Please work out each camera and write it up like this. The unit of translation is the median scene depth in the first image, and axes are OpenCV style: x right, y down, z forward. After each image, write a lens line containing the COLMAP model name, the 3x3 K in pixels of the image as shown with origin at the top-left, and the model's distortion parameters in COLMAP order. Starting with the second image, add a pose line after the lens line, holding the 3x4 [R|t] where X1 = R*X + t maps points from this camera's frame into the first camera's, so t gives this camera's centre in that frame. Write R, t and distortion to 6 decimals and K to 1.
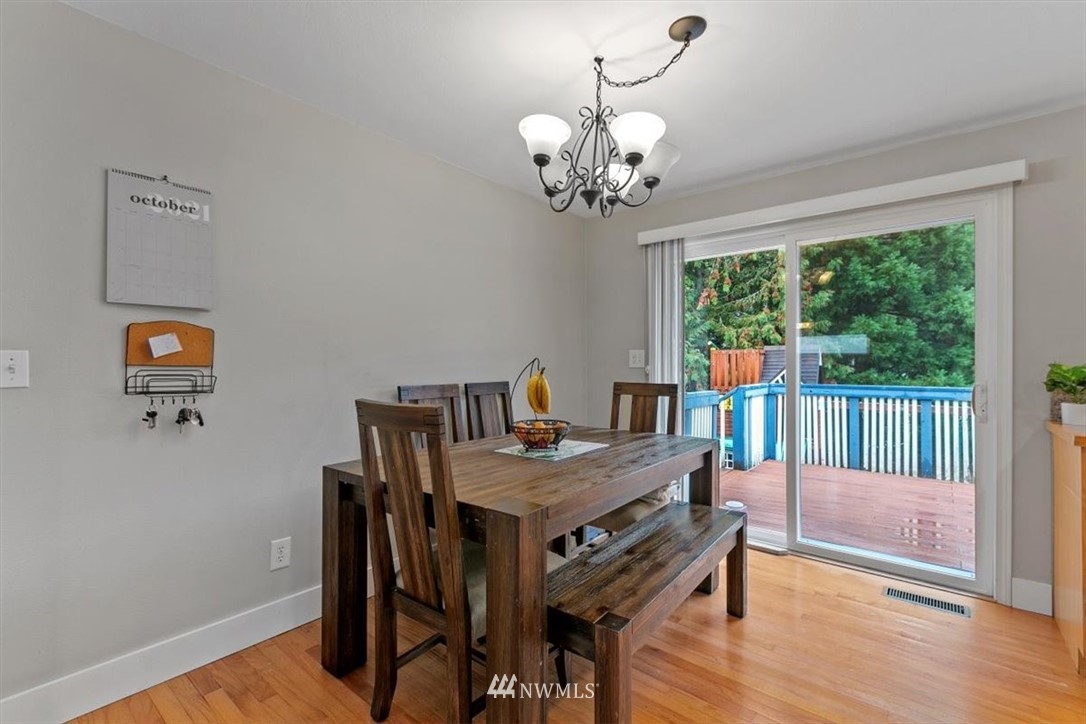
lens RADIAL K [[485.0, 0, 545.0], [0, 485.0, 360.3], [0, 0, 1]] dist [-0.001278, -0.000273]
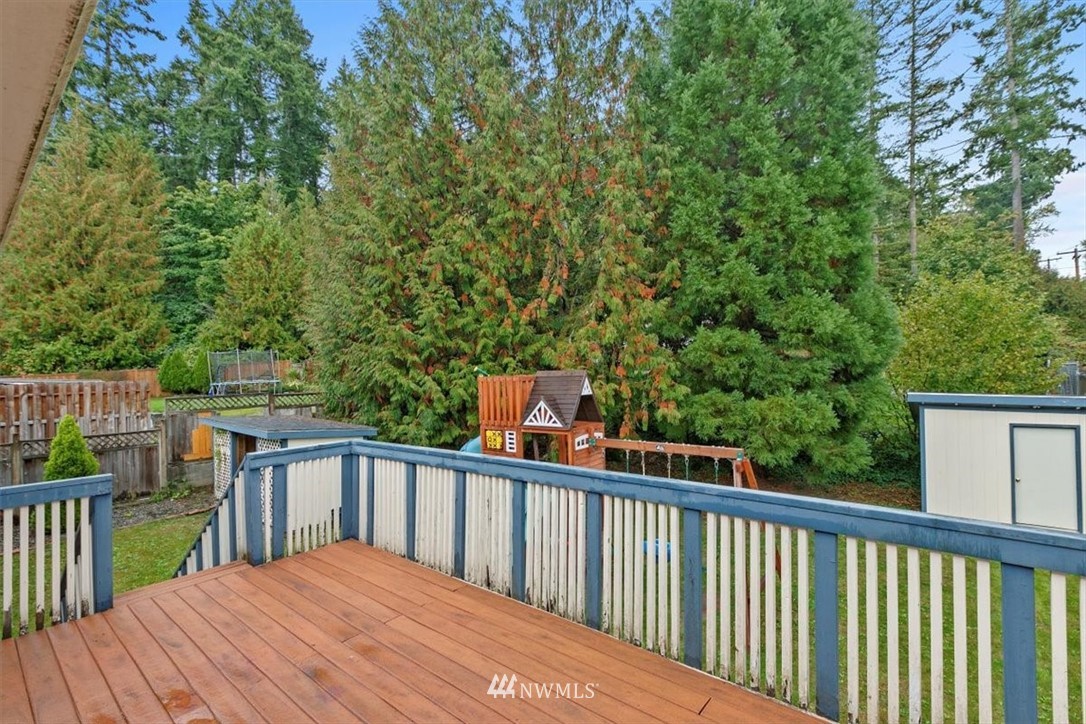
lens RADIAL K [[485.0, 0, 549.3], [0, 485.0, 366.4], [0, 0, 1]] dist [-0.001278, -0.000273]
pose [[0.998626, -0.027535, -0.044597, 0.878317], [0.027888, 0.999584, 0.007301, -0.074104], [0.044377, -0.008534, 0.998978, 0.269893]]
